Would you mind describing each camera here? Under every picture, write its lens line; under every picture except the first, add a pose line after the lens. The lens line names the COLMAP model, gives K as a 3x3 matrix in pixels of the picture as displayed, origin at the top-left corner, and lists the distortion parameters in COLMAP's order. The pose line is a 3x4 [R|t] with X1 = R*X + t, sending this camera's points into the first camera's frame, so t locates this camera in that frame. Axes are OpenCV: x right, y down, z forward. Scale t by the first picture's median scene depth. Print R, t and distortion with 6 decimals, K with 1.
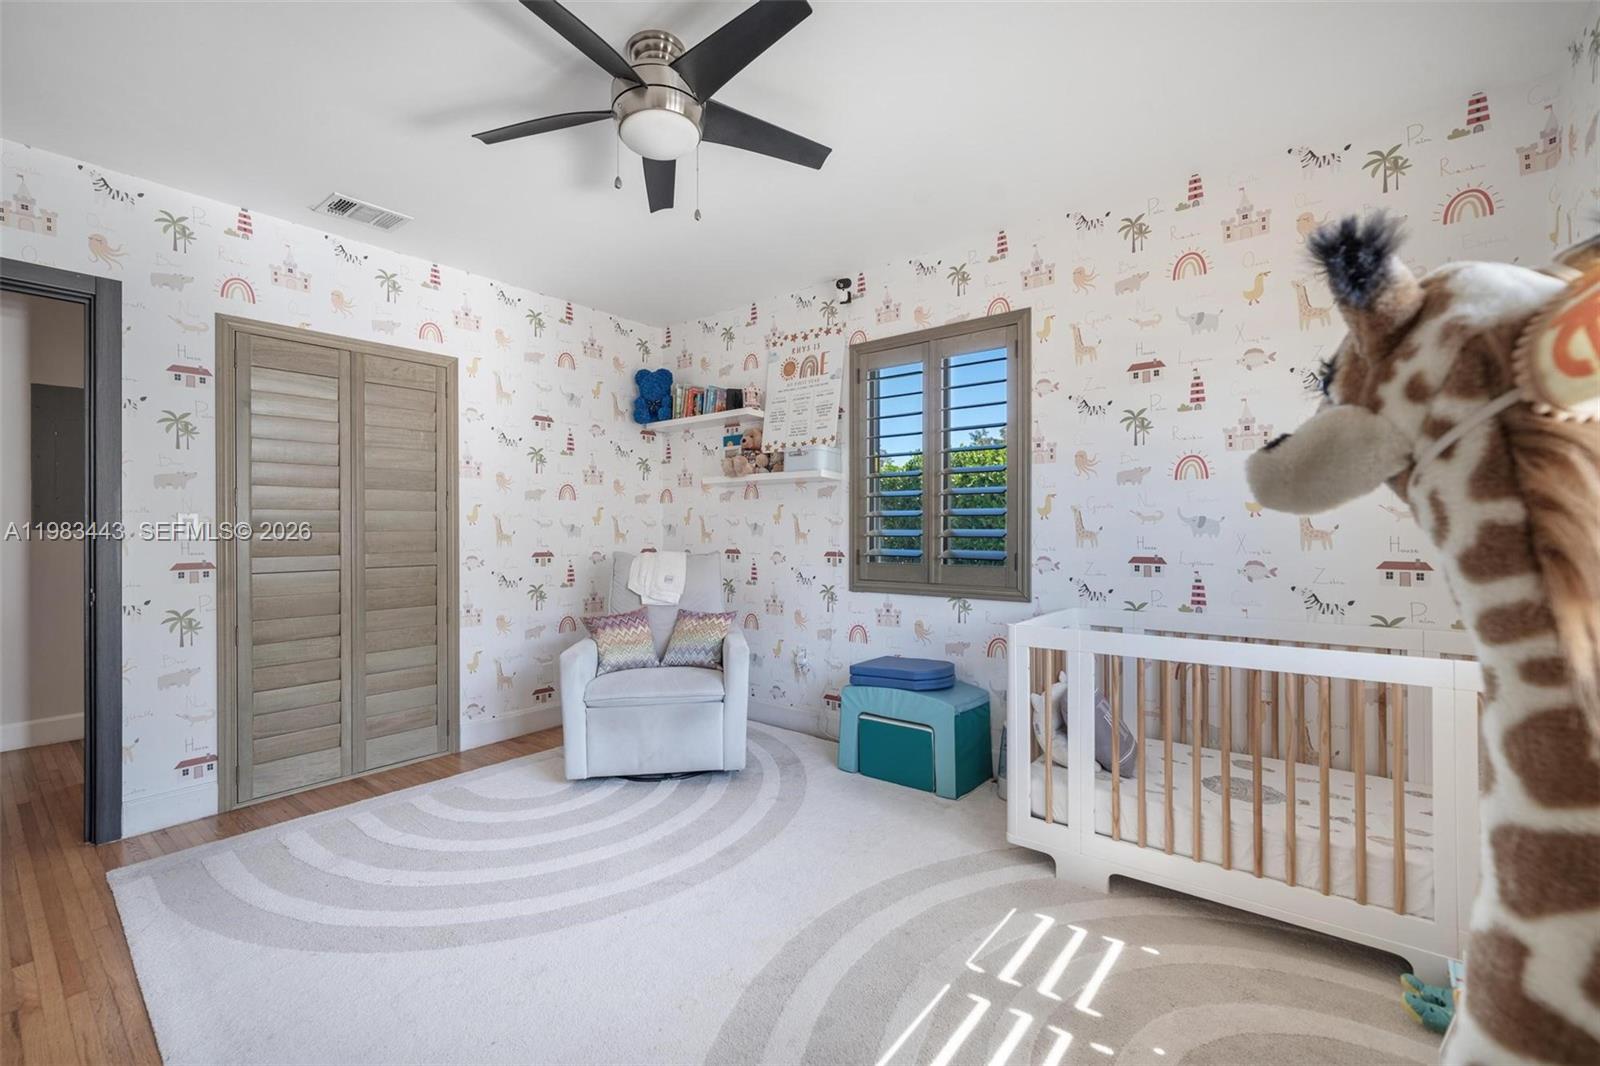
lens RADIAL K [[682.3, 0, 800.0], [0, 682.3, 533.0], [0, 0, 1]] dist [0.001898, 0.000251]
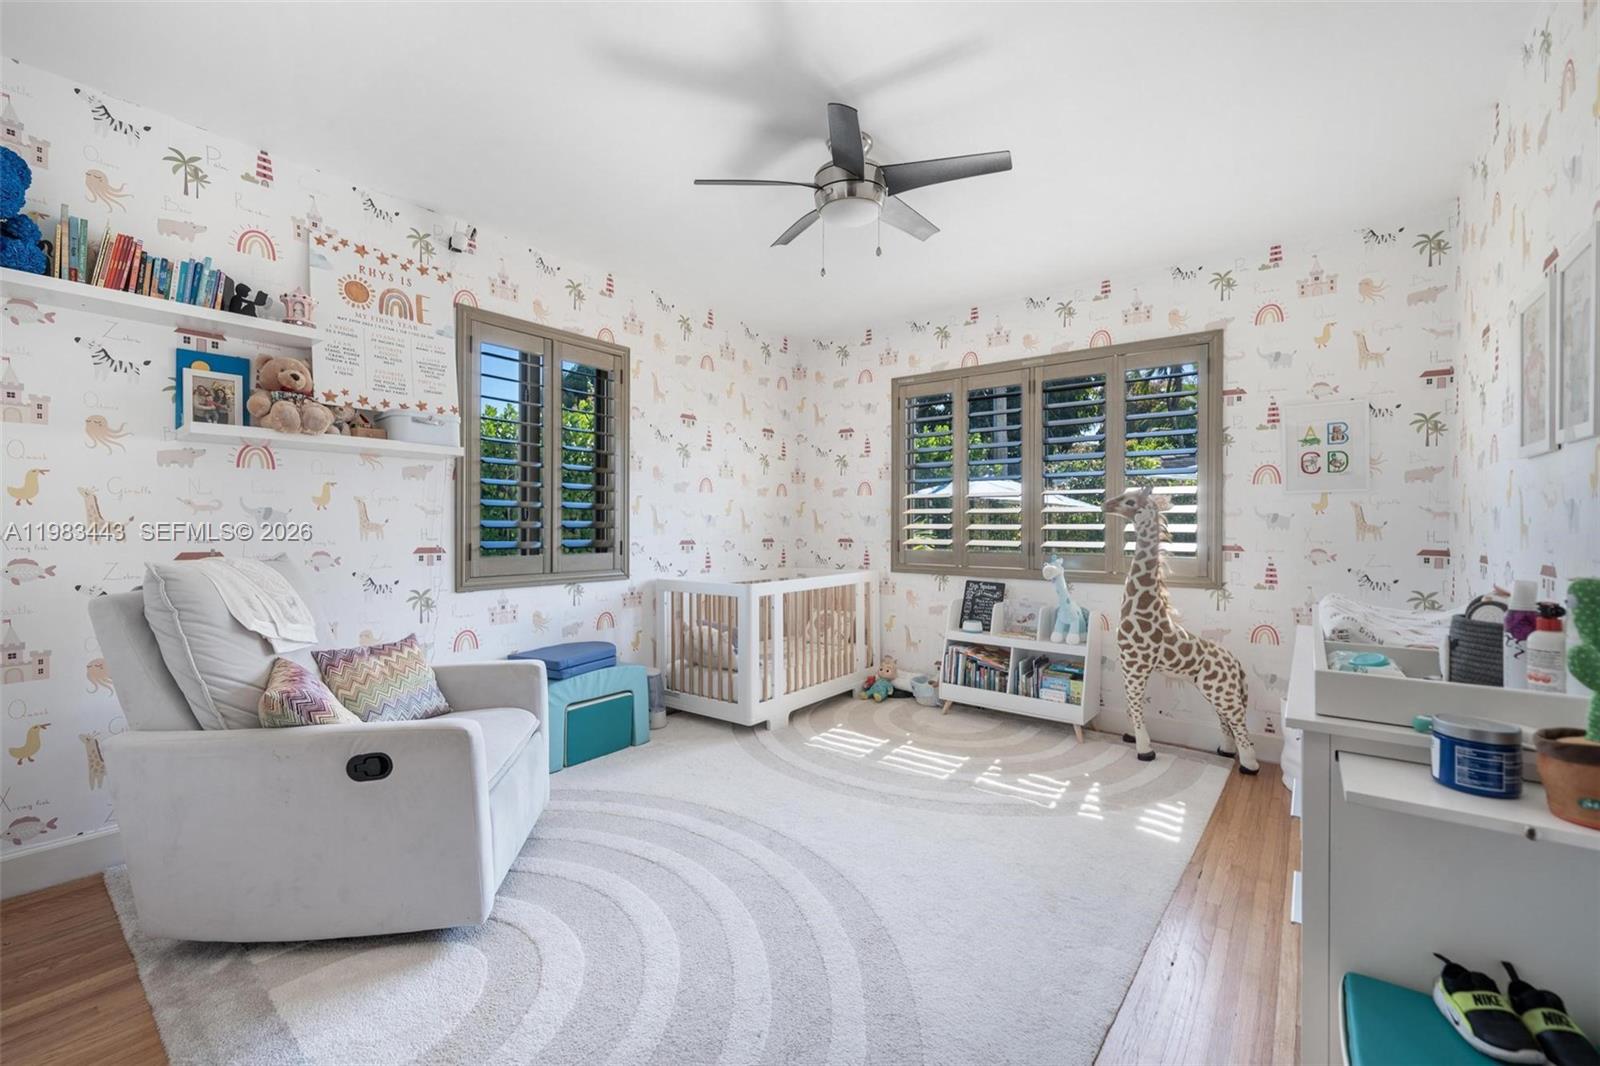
lens RADIAL K [[666.5, 0, 800.0], [0, 666.5, 533.0], [0, 0, 1]] dist [0.000330, 0.000266]
pose [[-0.021663, -0.010112, 0.999714, -0.916796], [-0.000977, 0.999949, 0.010094, 0.002592], [-0.999765, -0.000759, -0.021672, 0.707856]]
